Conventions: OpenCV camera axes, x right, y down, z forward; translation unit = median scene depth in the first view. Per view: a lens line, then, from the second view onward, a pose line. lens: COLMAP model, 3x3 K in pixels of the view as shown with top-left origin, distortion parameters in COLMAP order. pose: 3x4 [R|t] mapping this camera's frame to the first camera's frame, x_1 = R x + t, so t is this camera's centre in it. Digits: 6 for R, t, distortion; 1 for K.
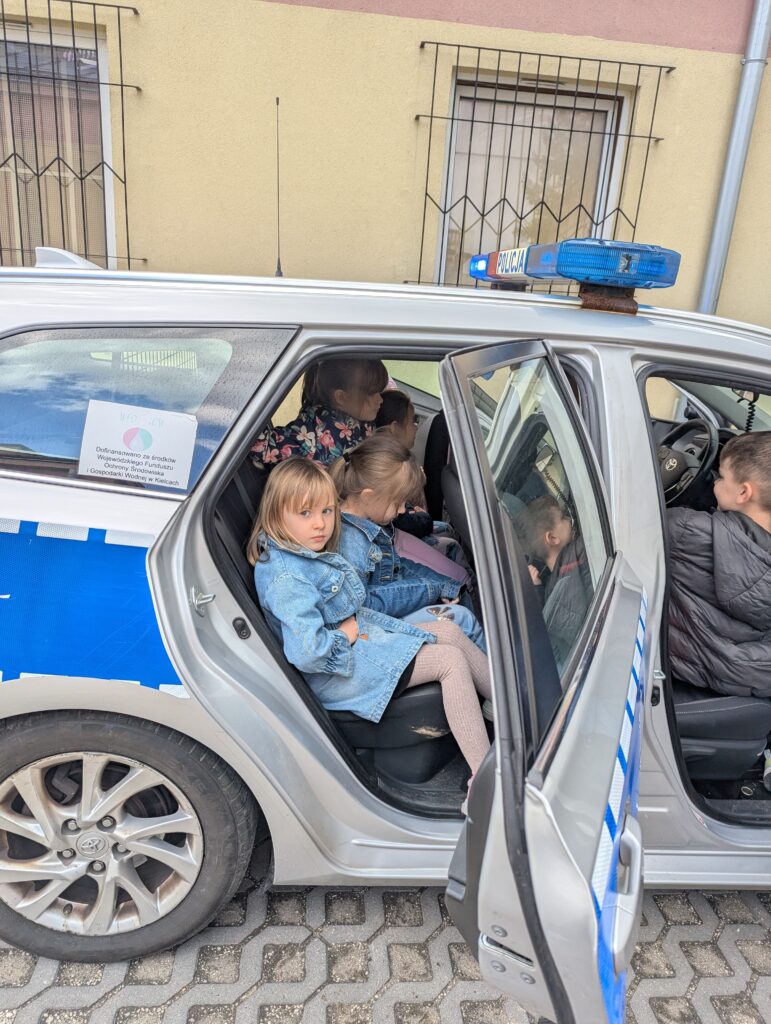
lens RADIAL K [[724.4, 0, 386.2], [0, 724.4, 518.9], [0, 0, 1]] dist [0.040226, -0.039252]
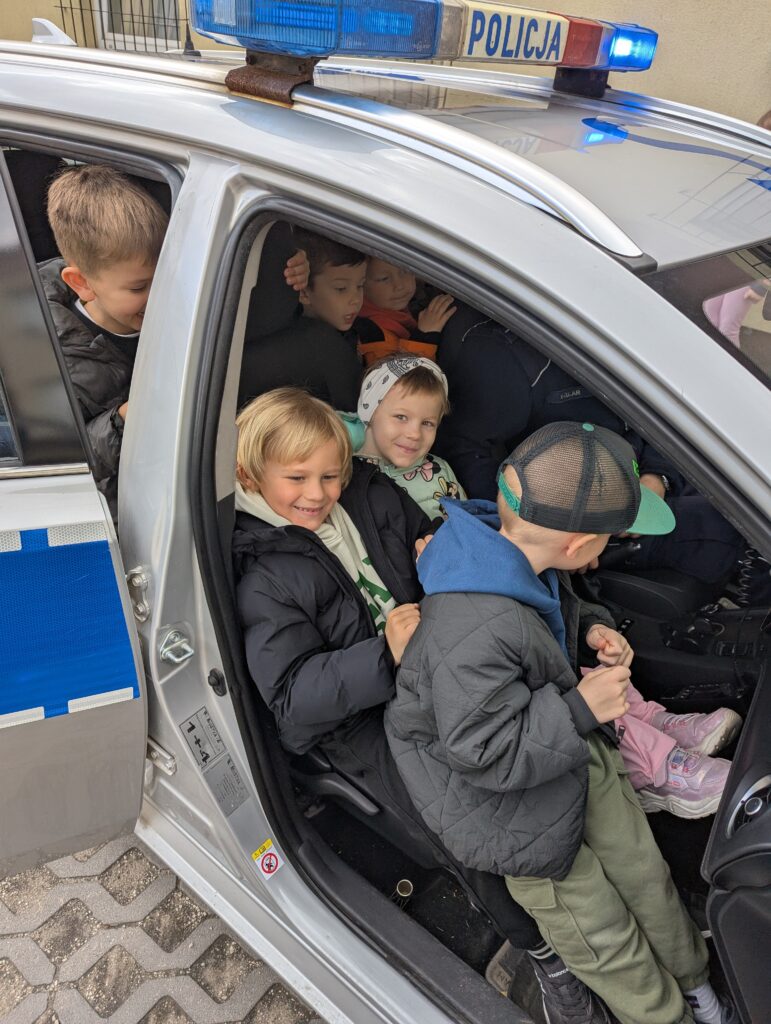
lens RADIAL K [[721.2, 0, 383.3], [0, 721.2, 506.4], [0, 0, 1]] dist [0.048535, -0.051410]
pose [[0.745503, 0.350189, -0.567092, 0.860993], [-0.227915, 0.933498, 0.276832, -0.161349], [0.626323, -0.077130, 0.775739, 0.579205]]
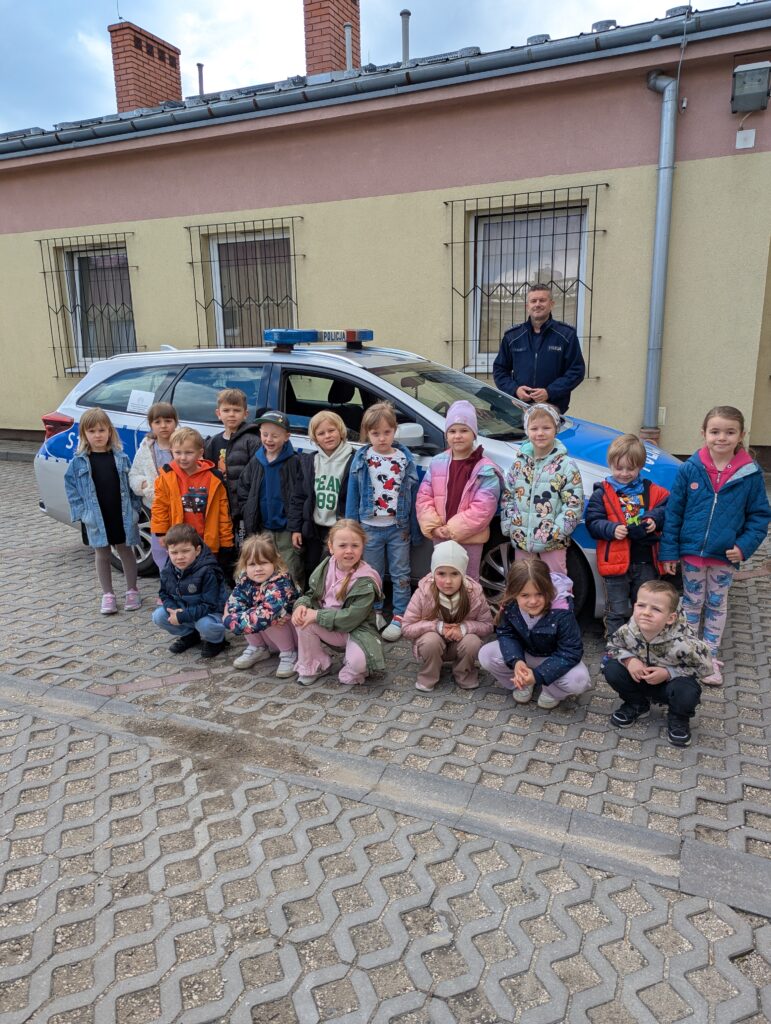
lens RADIAL K [[721.2, 0, 383.3], [0, 721.2, 506.4], [0, 0, 1]] dist [0.048535, -0.051410]
pose [[0.869372, 0.020491, -0.493733, 2.063104], [-0.071200, 0.993909, -0.084121, 0.517145], [0.489002, 0.108286, 0.865535, -1.169366]]
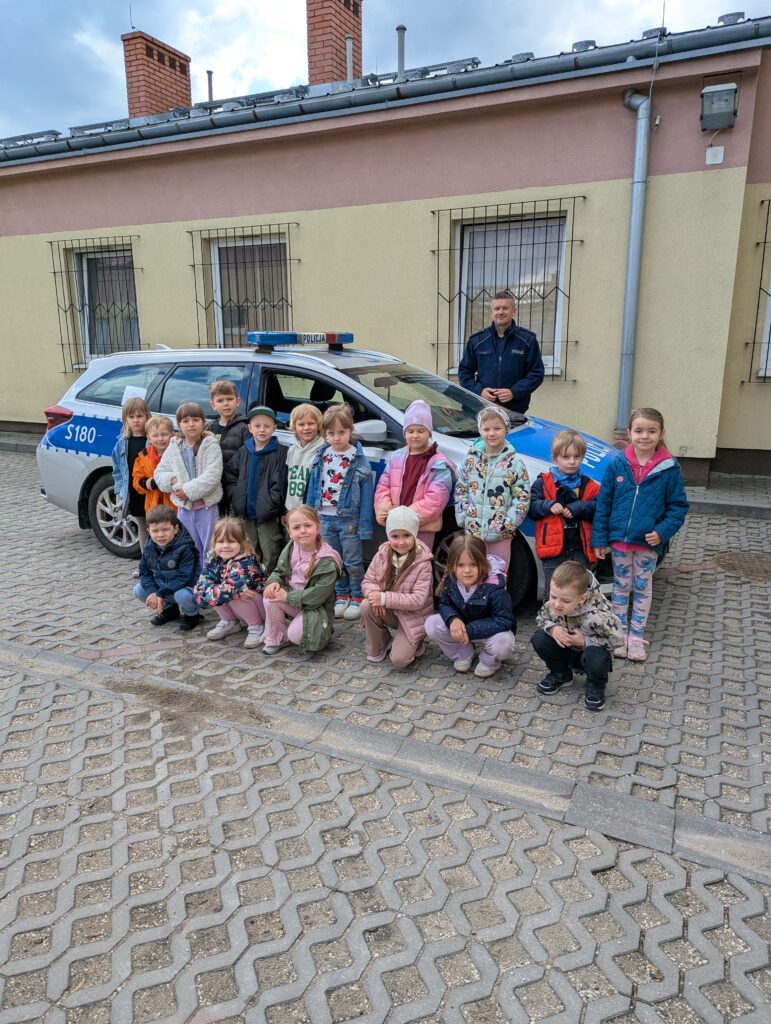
lens RADIAL K [[721.1, 0, 378.7], [0, 721.1, 507.0], [0, 0, 1]] dist [0.050090, -0.060655]
pose [[0.859064, 0.036248, -0.510584, 2.314789], [-0.090666, 0.992493, -0.082085, 0.561679], [0.503775, 0.116808, 0.855901, -1.275808]]
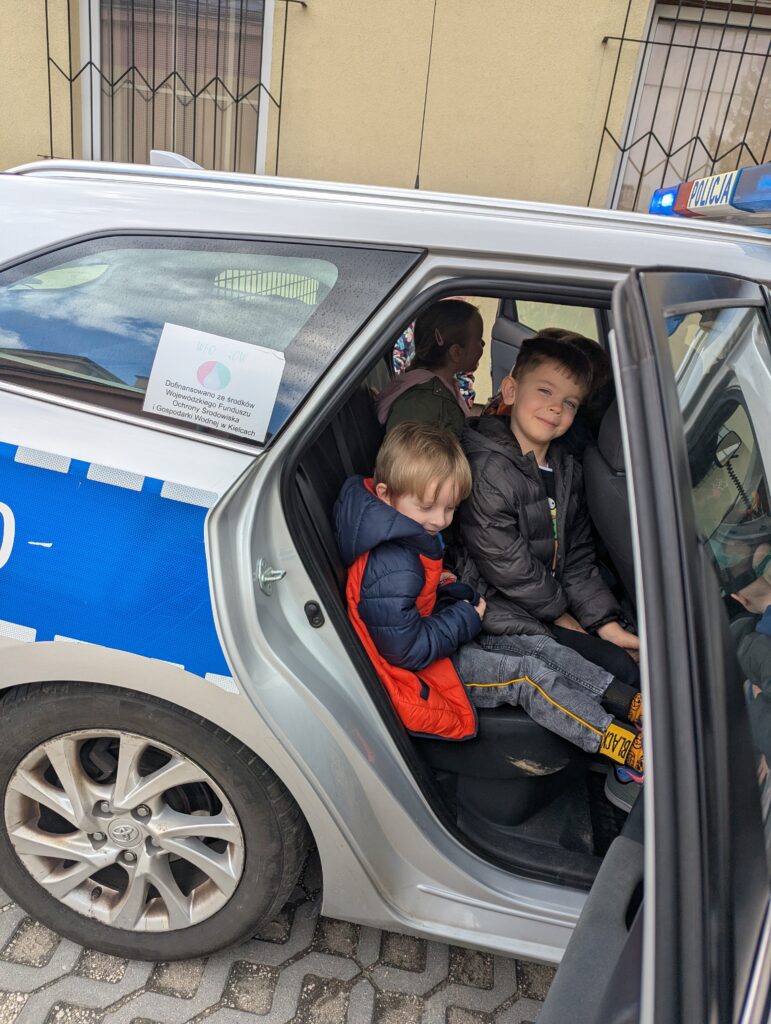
lens RADIAL K [[721.2, 0, 383.3], [0, 721.2, 506.4], [0, 0, 1]] dist [0.048535, -0.051410]
pose [[0.977171, 0.121284, -0.174434, 0.007377], [-0.113686, 0.992105, 0.052949, -0.024662], [0.179479, -0.031910, 0.983244, 0.200930]]
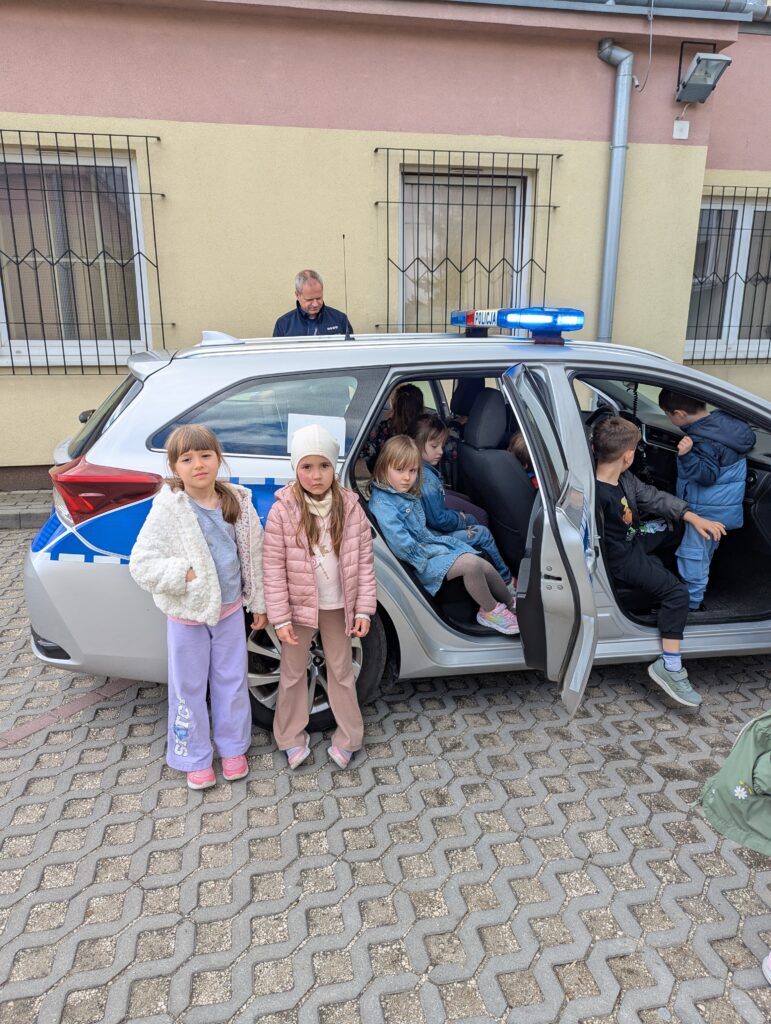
lens RADIAL K [[723.1, 0, 378.8], [0, 723.1, 516.7], [0, 0, 1]] dist [0.046851, -0.052060]
pose [[0.992130, -0.094787, 0.081809, -0.320280], [0.098033, 0.994509, -0.036611, 0.175932], [-0.077890, 0.044343, 0.995975, -0.792073]]
